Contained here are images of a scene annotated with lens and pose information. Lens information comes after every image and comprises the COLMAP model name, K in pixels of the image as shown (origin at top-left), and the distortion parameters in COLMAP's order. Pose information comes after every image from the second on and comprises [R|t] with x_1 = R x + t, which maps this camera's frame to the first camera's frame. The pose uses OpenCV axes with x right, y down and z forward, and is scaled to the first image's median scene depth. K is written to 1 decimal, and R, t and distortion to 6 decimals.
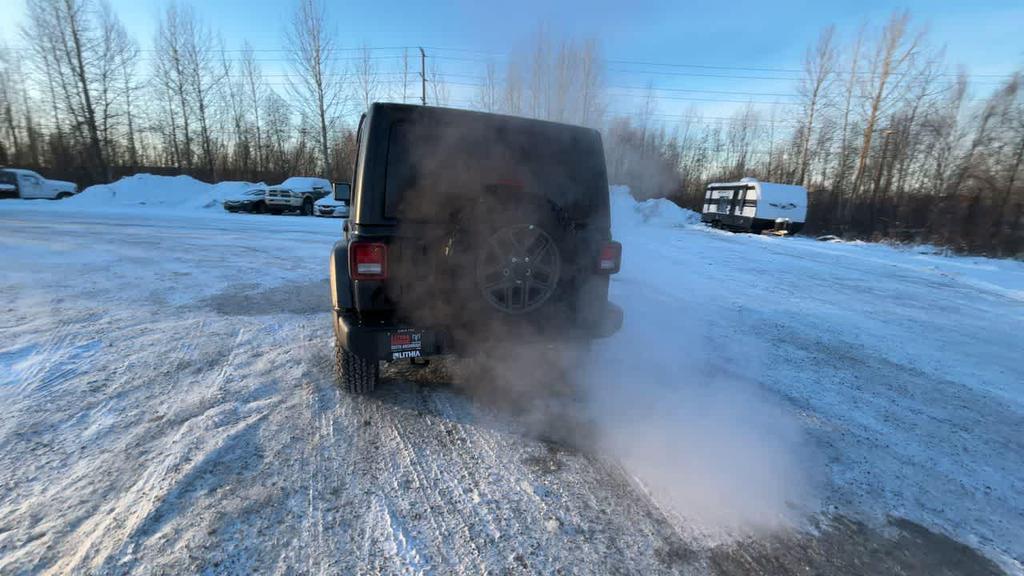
lens RADIAL K [[396.0, 0, 509.2], [0, 396.0, 286.7], [0, 0, 1]] dist [-0.003843, 0.001195]
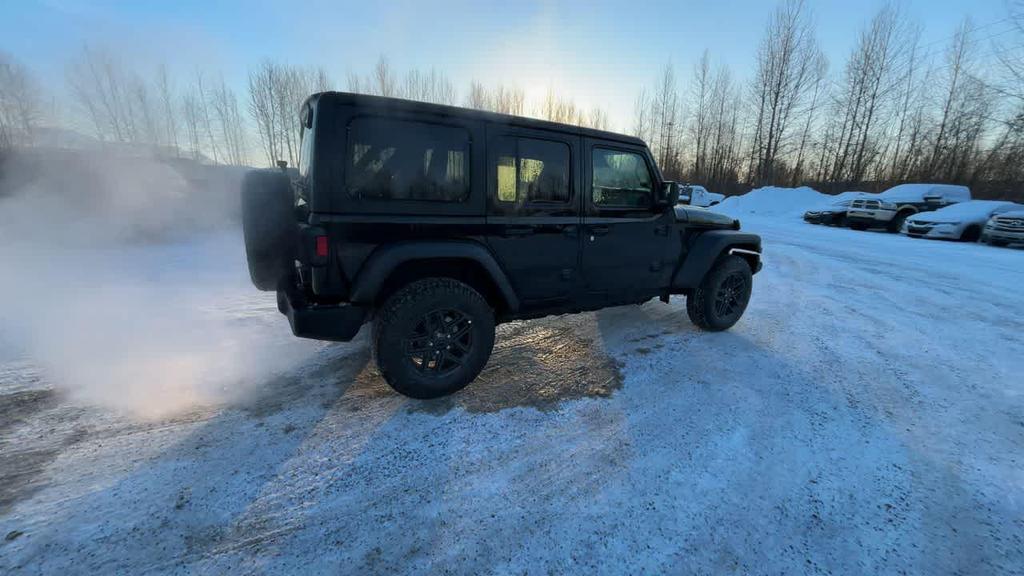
lens RADIAL K [[396.0, 0, 510.1], [0, 396.0, 285.0], [0, 0, 1]] dist [-0.003843, 0.001195]
pose [[0.152686, 0.208799, -0.965966, 0.150723], [-0.245675, 0.954763, 0.167545, -0.031433], [0.957252, 0.211731, 0.197075, 0.167164]]
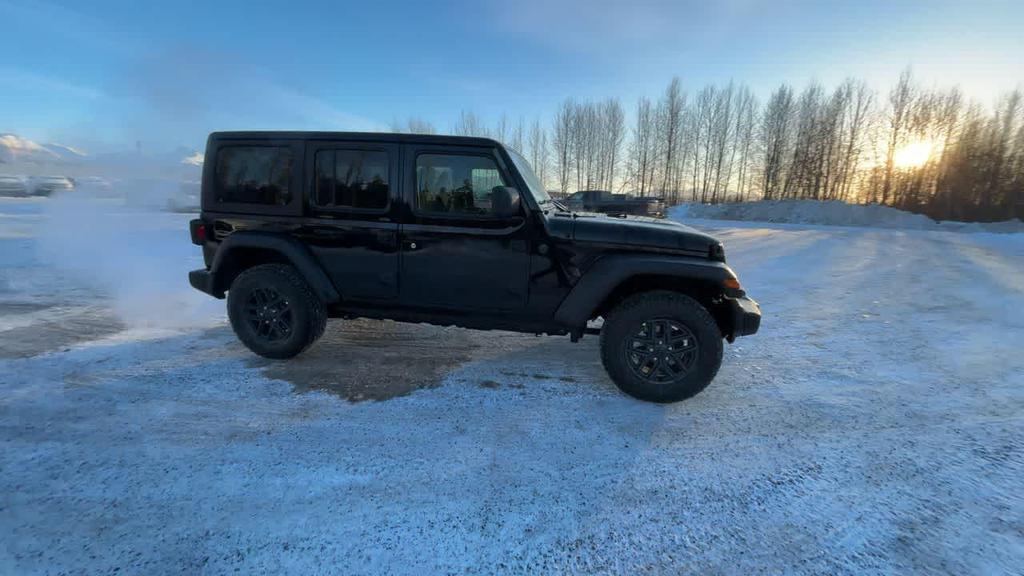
lens RADIAL K [[396.0, 0, 509.7], [0, 396.0, 283.8], [0, 0, 1]] dist [-0.003843, 0.001195]
pose [[-0.513551, 0.129181, -0.848279, 0.113305], [-0.236568, 0.928972, 0.284688, -0.068777], [0.824804, 0.346877, -0.446515, 0.326738]]
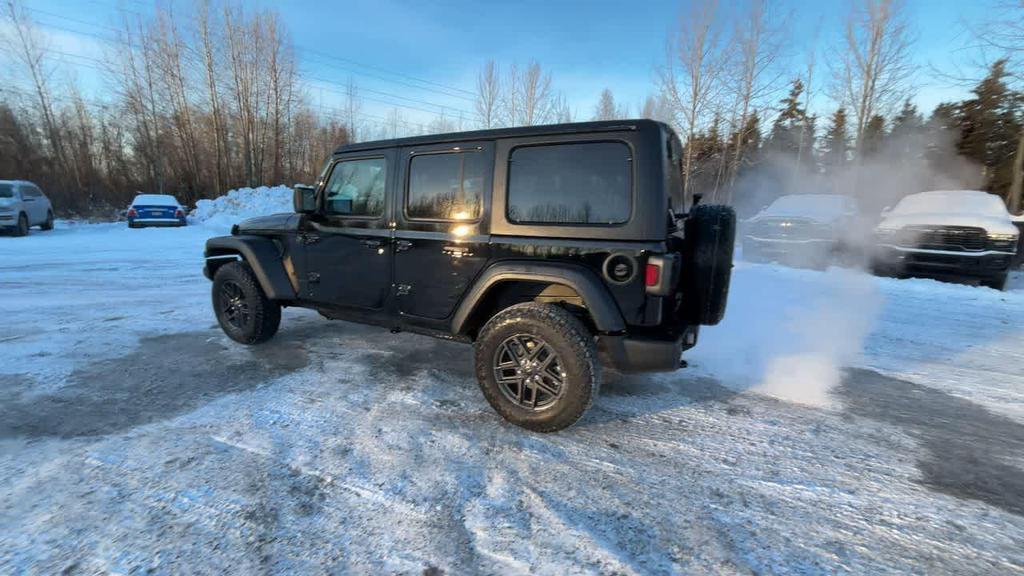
lens RADIAL K [[396.0, 0, 510.7], [0, 396.0, 289.6], [0, 0, 1]] dist [-0.003843, 0.001195]
pose [[0.742454, -0.155144, 0.651685, -0.139641], [0.148095, 0.986756, 0.066191, -0.016527], [-0.653323, 0.047368, 0.755596, 0.052223]]
